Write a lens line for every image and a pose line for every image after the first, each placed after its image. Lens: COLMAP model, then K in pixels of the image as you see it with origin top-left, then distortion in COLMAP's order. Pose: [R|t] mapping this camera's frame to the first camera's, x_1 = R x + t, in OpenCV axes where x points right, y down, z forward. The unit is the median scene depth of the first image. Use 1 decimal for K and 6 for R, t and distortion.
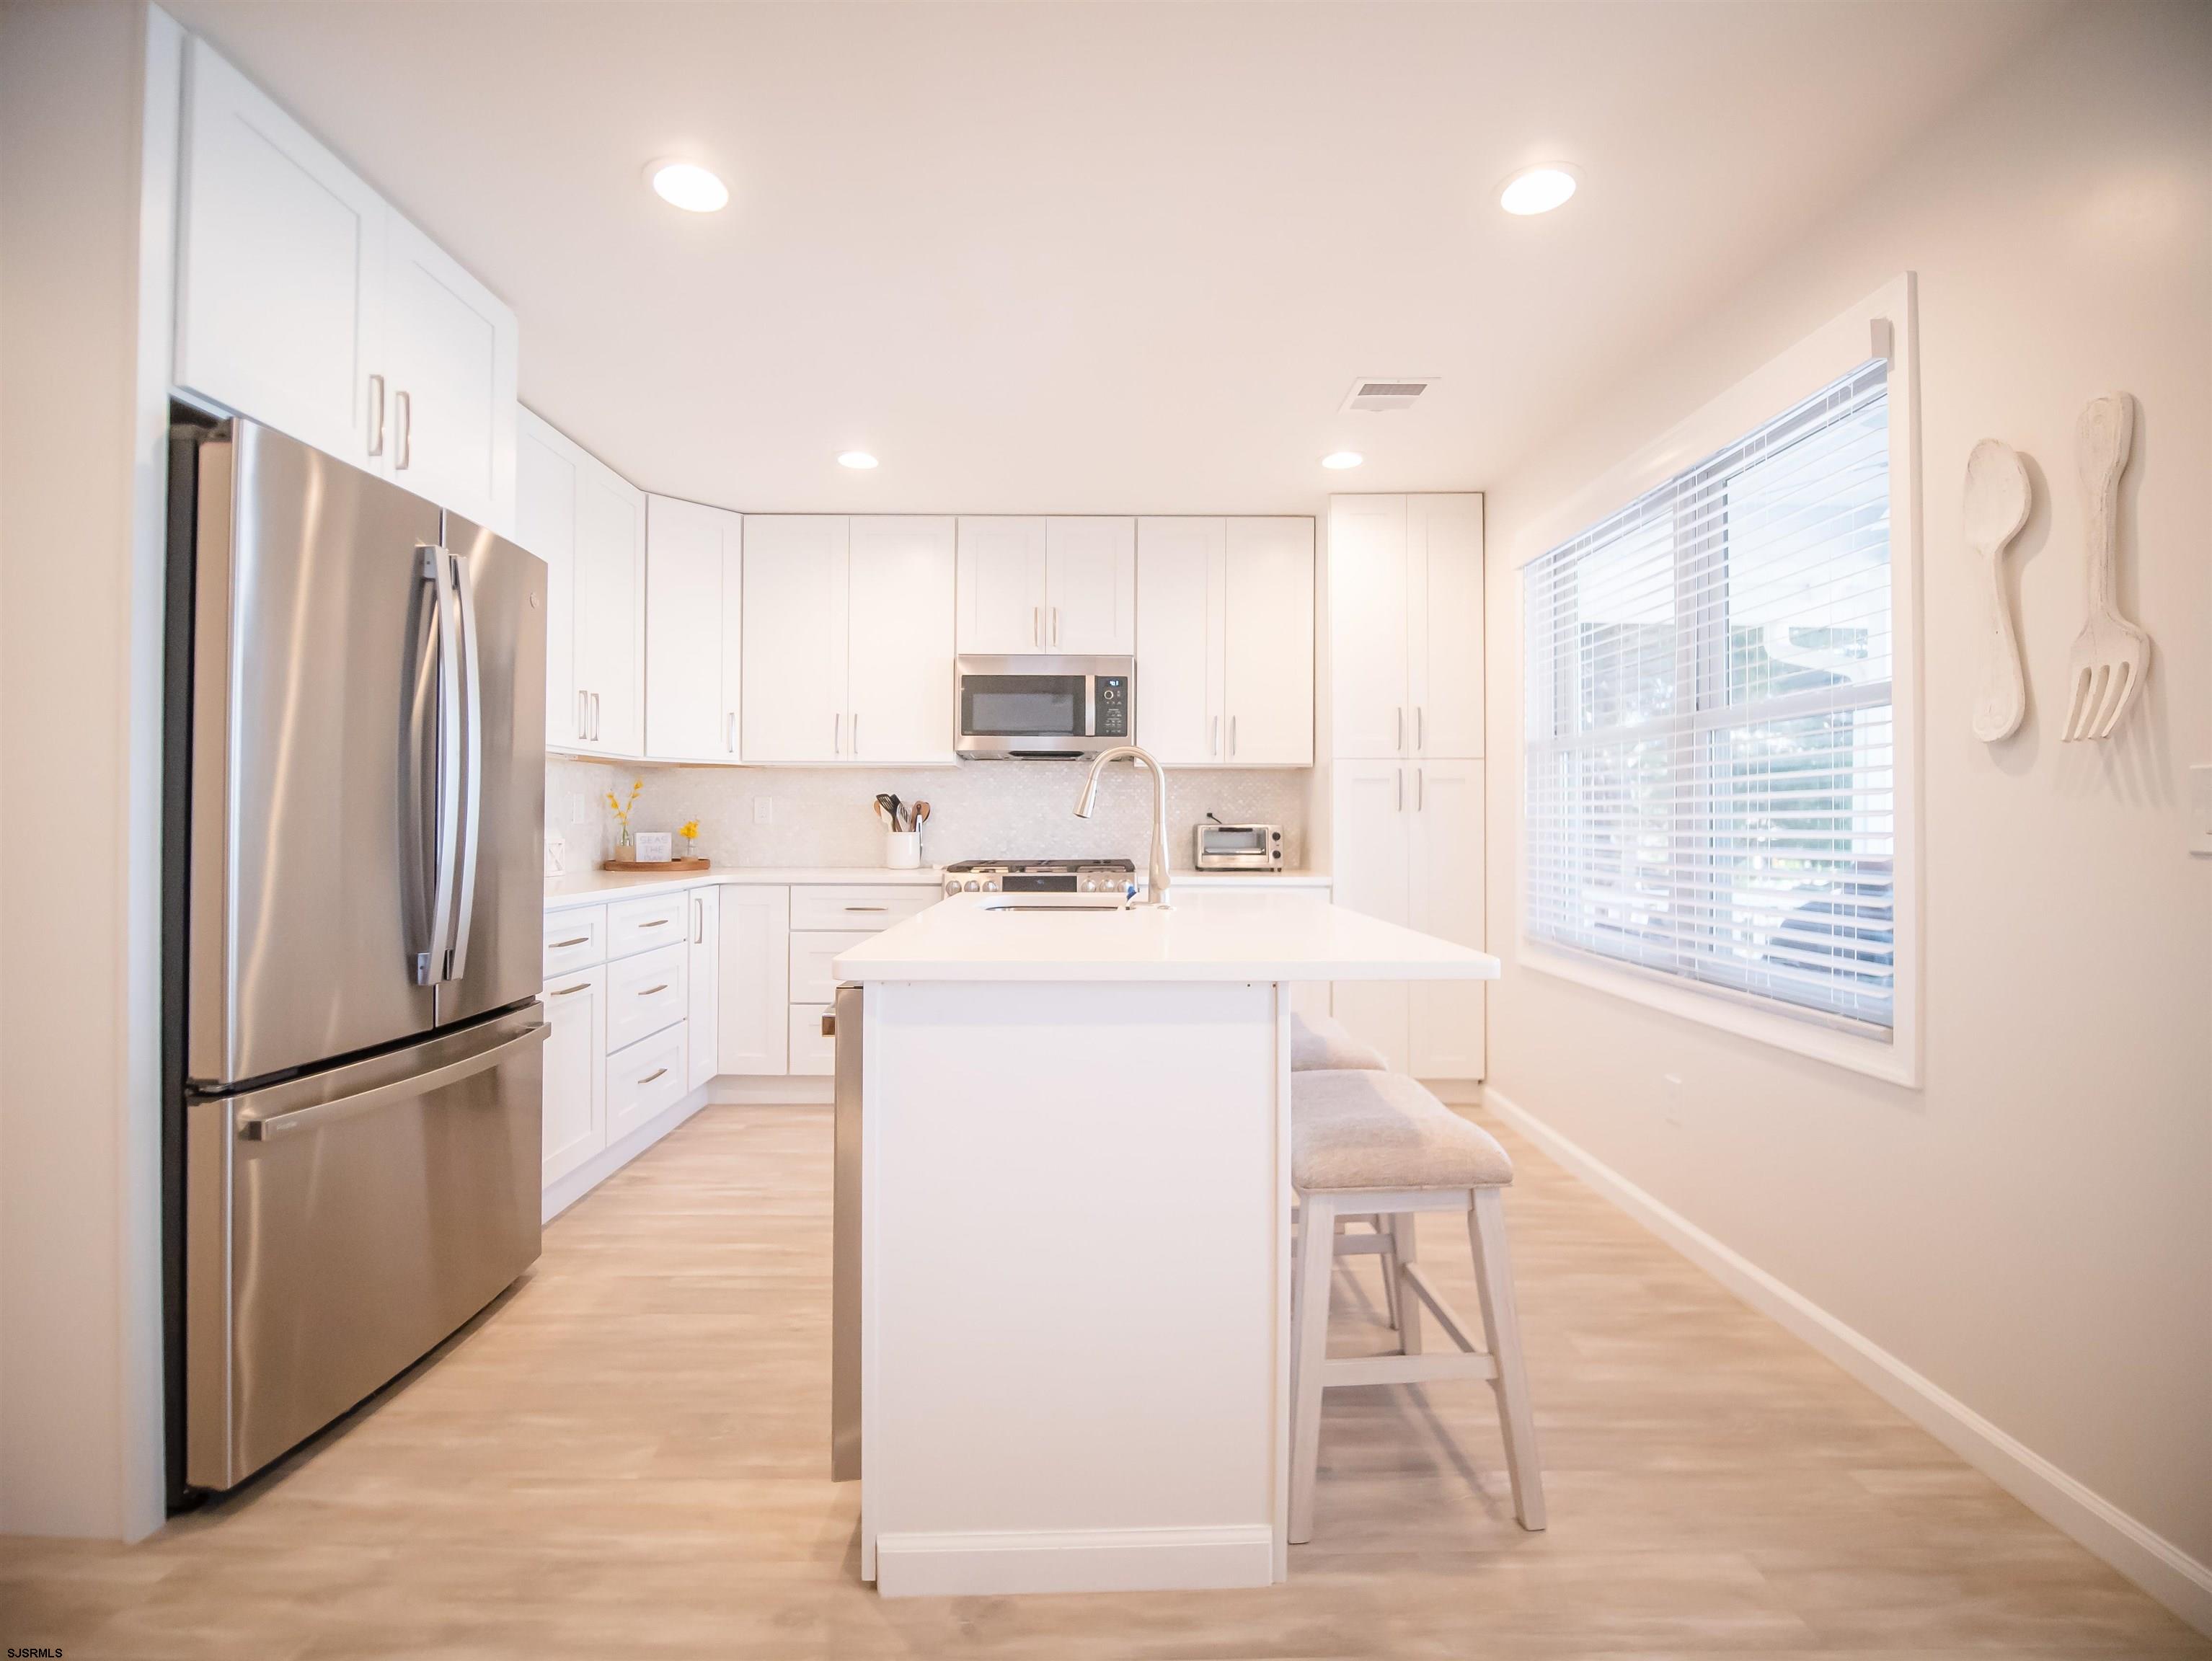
lens RADIAL K [[985.9, 0, 1021.5], [0, 985.9, 811.8], [0, 0, 1]] dist [-0.017547, 0.000133]
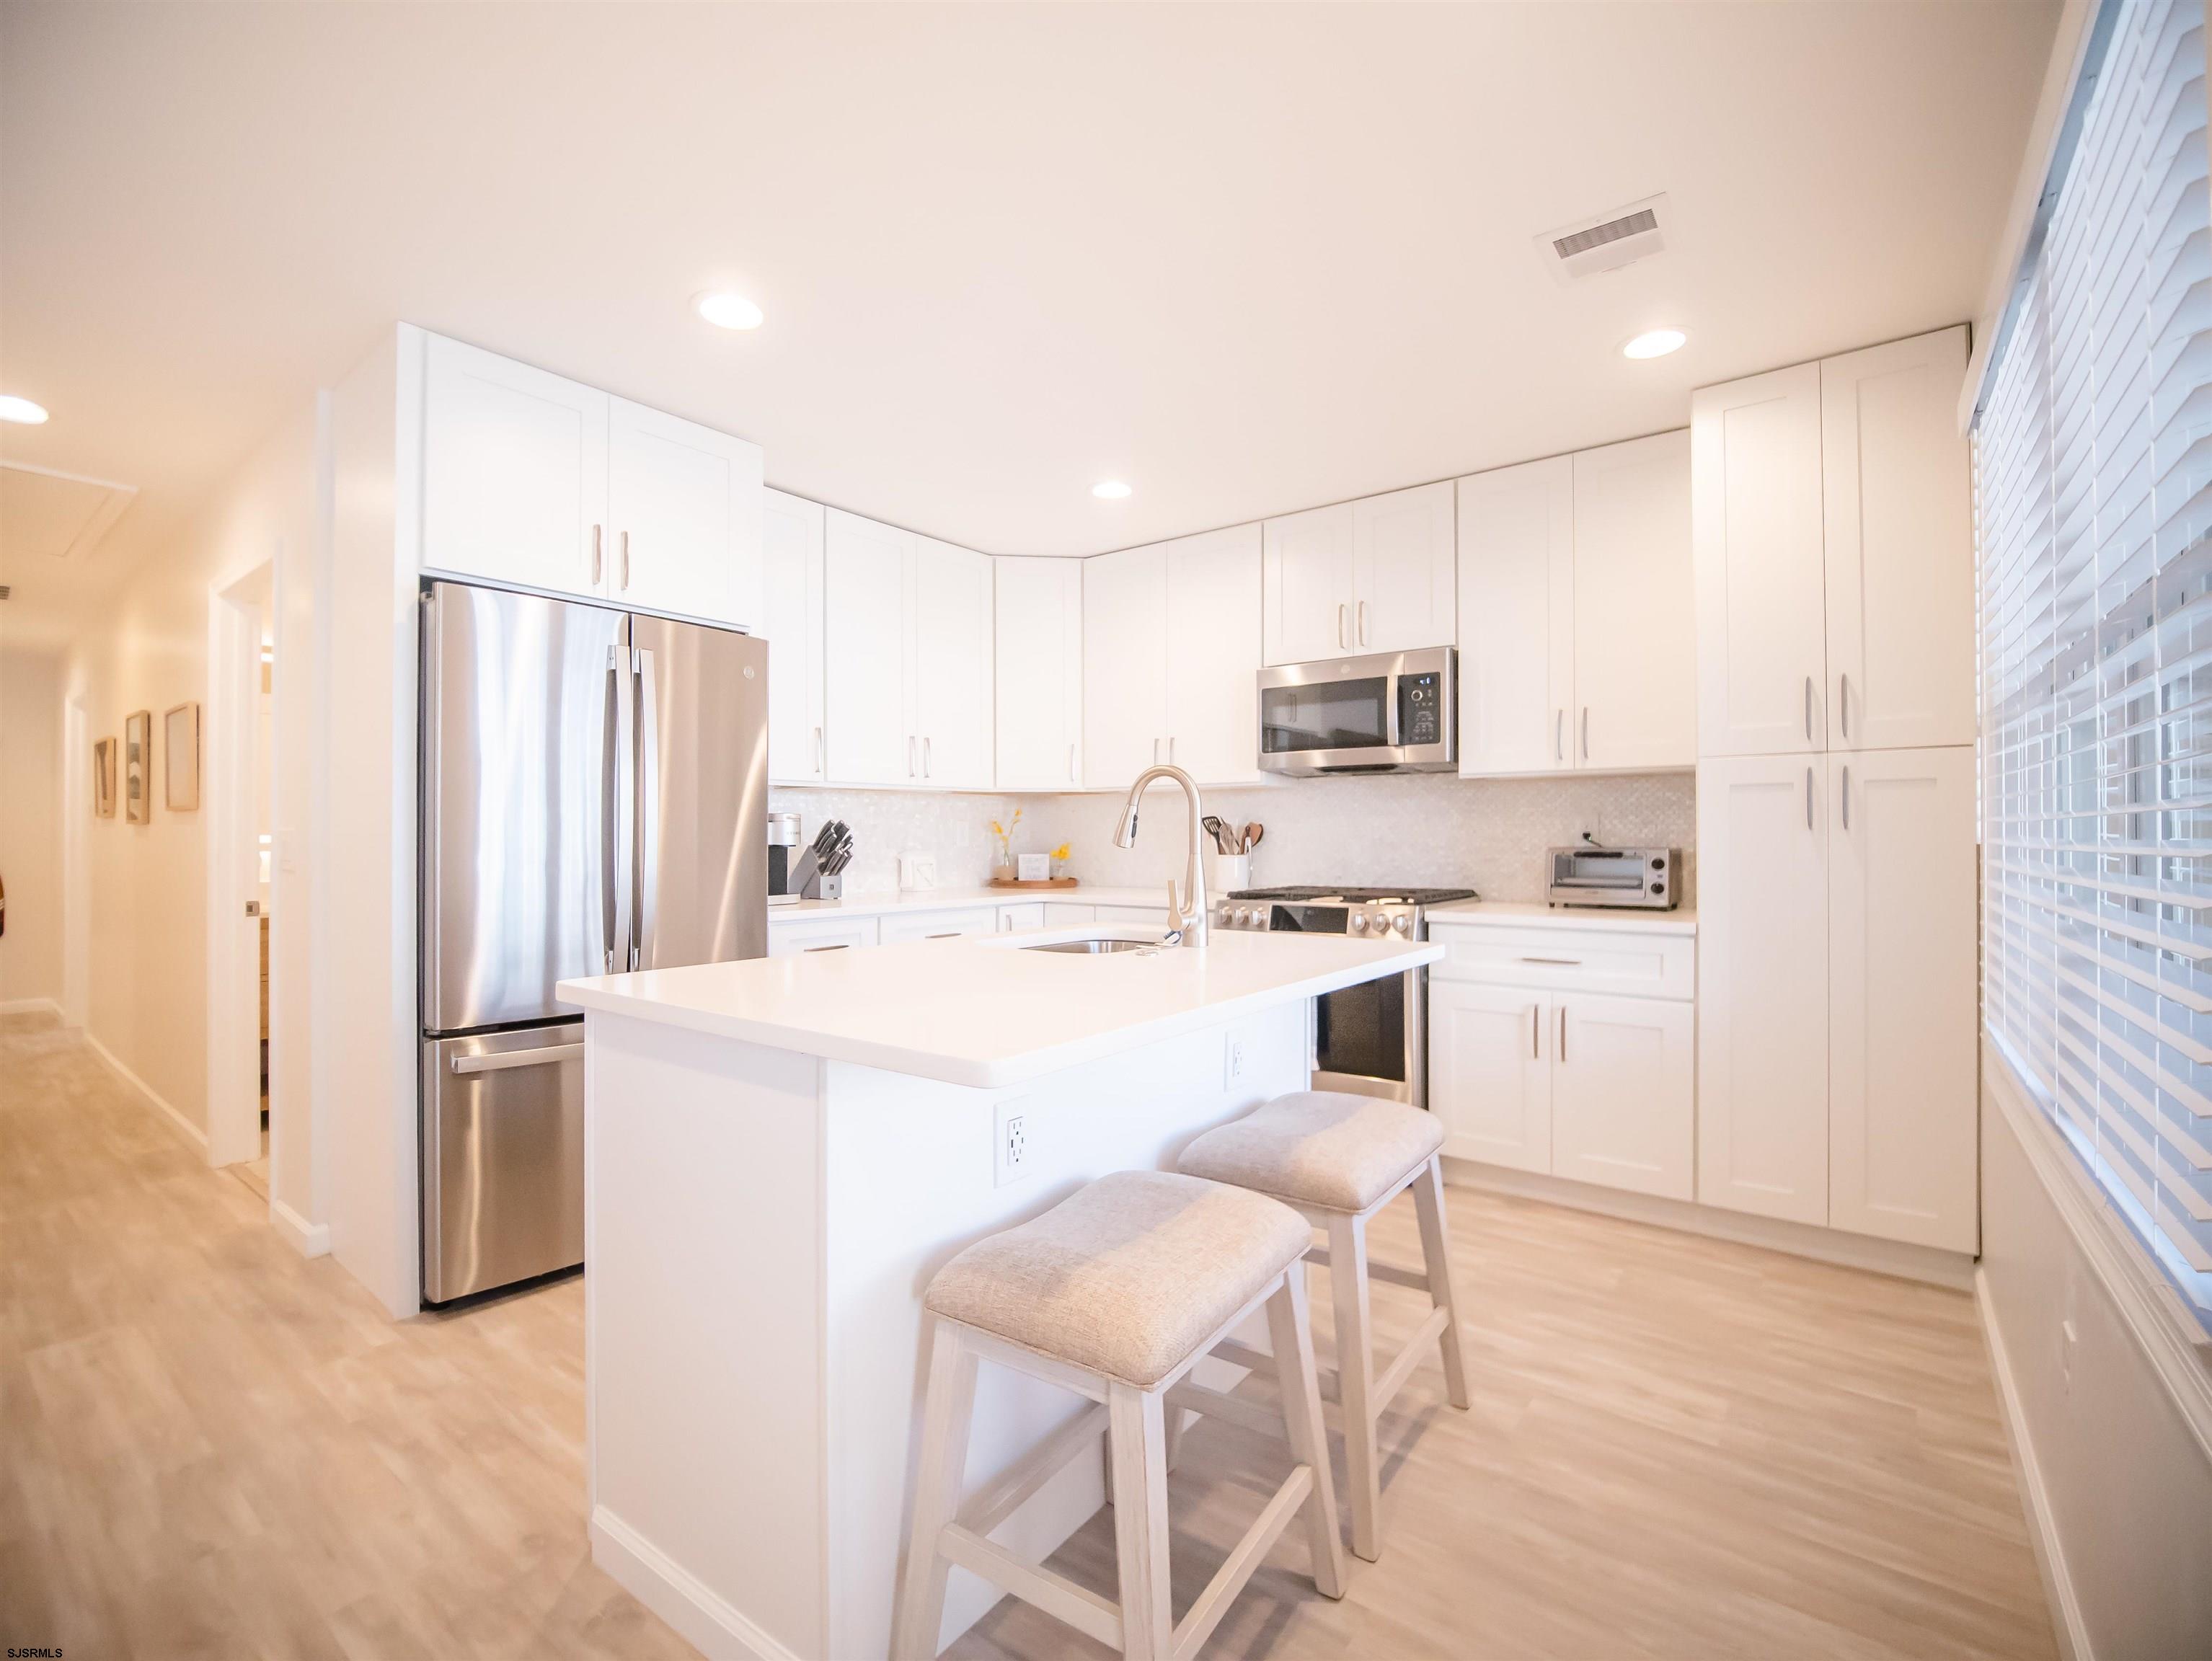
lens RADIAL K [[940.0, 0, 1013.3], [0, 940.0, 825.3], [0, 0, 1]] dist [-0.014561, -0.001592]
pose [[0.805323, -0.013737, -0.592677, 0.277989], [0.010695, 0.999905, -0.008643, -0.003510], [0.592740, 0.000621, 0.805393, 0.139262]]
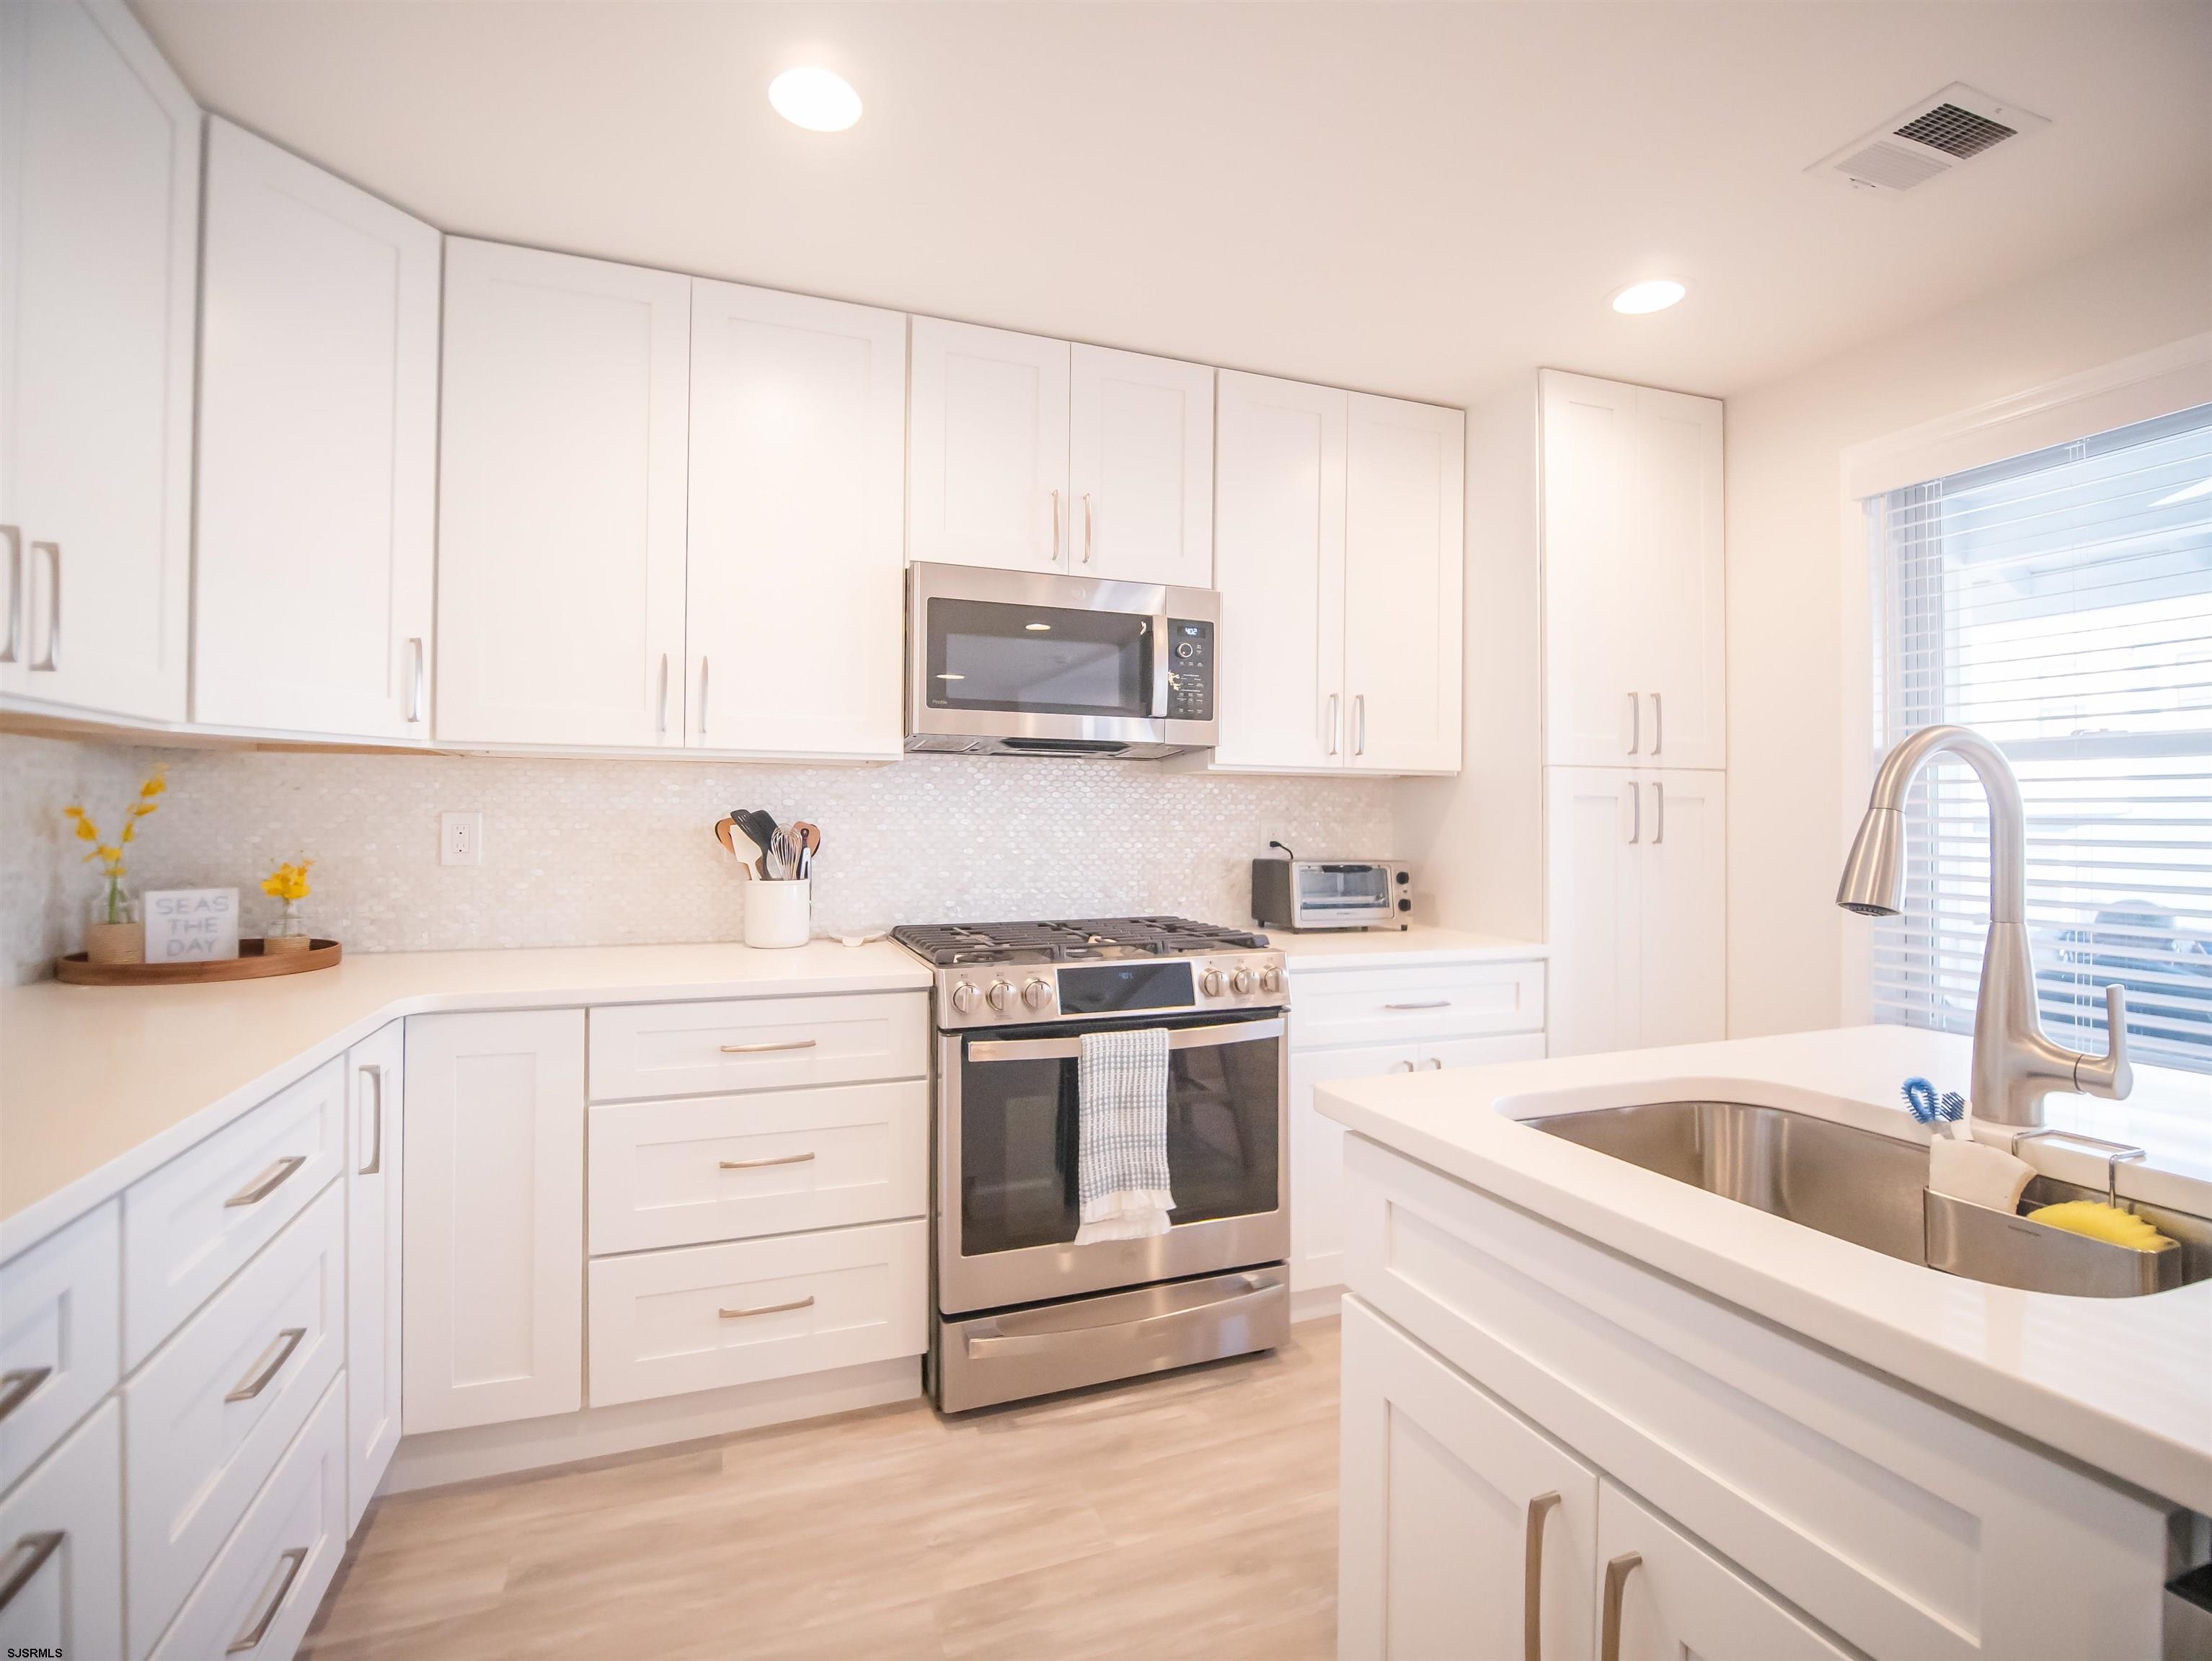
lens RADIAL K [[1019.0, 0, 1119.6], [0, 1019.0, 811.8], [0, 0, 1]] dist [-0.016800, -0.000704]
pose [[0.905035, 0.003106, 0.425326, -0.206089], [-0.002381, 0.999995, -0.002235, -0.017965], [-0.425330, 0.001010, 0.905038, 0.441813]]
